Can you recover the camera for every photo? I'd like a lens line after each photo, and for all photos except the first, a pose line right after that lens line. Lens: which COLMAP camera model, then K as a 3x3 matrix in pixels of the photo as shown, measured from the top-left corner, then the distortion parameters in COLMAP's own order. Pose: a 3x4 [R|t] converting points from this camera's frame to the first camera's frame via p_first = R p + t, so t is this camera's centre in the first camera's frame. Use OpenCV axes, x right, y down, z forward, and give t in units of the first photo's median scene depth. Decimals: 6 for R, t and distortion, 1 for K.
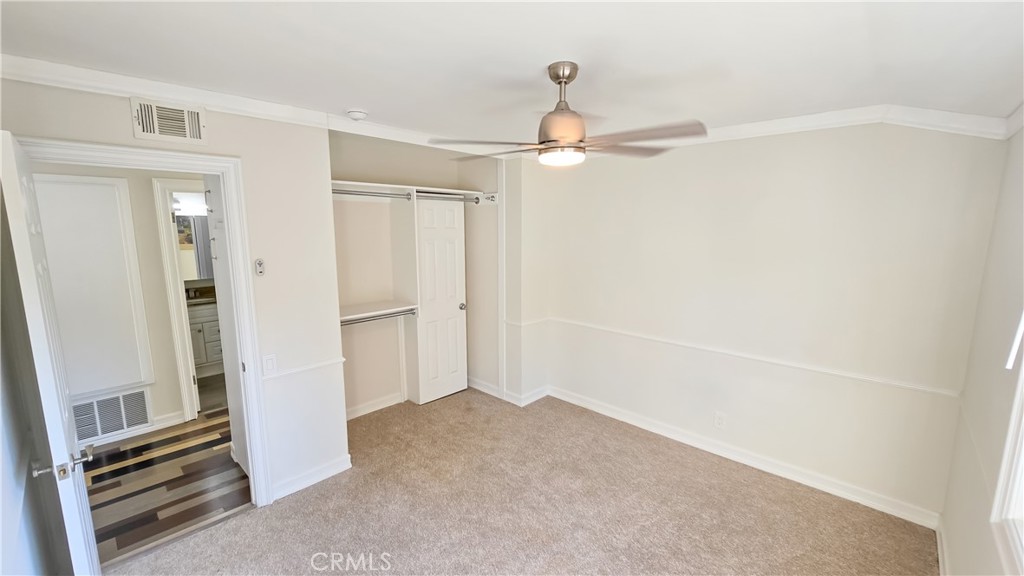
lens RADIAL K [[418.5, 0, 511.8], [0, 418.5, 291.1], [0, 0, 1]] dist [-0.001828, -0.000524]
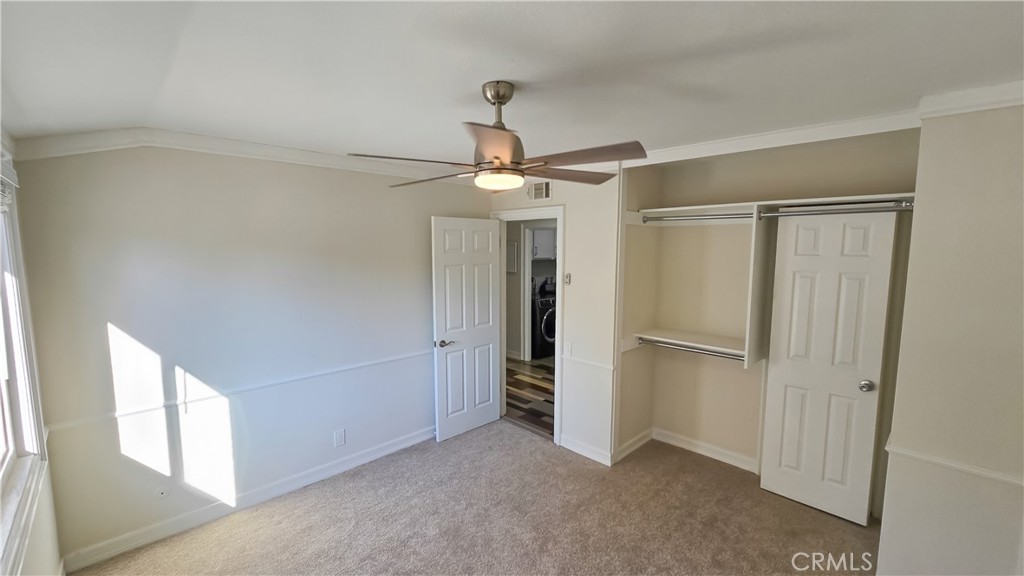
lens RADIAL K [[418.5, 0, 511.8], [0, 418.5, 291.1], [0, 0, 1]] dist [-0.001828, -0.000524]
pose [[-0.034899, 0.108261, -0.993510, 0.695704], [-0.156507, 0.981258, 0.112423, -0.123091], [0.987060, 0.159415, -0.017301, 0.704610]]
